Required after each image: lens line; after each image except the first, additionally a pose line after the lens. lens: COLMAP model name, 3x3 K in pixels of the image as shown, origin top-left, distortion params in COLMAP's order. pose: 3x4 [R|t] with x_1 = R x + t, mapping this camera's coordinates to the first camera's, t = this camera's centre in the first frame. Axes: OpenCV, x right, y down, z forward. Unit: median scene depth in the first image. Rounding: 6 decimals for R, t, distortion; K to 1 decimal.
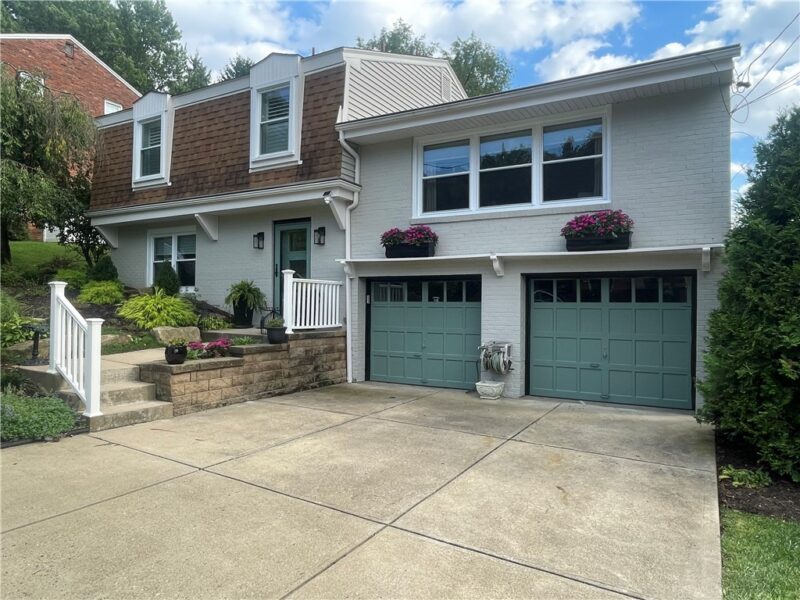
lens RADIAL K [[526.7, 0, 400.0], [0, 526.7, 300.0], [0, 0, 1]] dist [-0.002153, 0.000484]
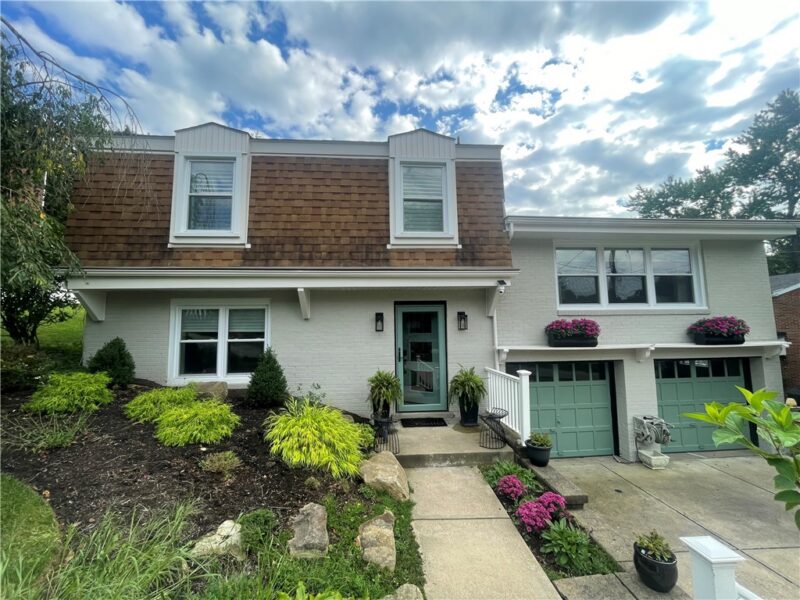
lens RADIAL K [[322.0, 0, 400.0], [0, 322.0, 300.0], [0, 0, 1]] dist [-0.001506, -0.000031]
pose [[0.832748, 0.031205, 0.552772, -0.617217], [0.013779, 0.996933, -0.077037, -0.122275], [-0.553481, 0.071768, 0.829764, 0.589615]]
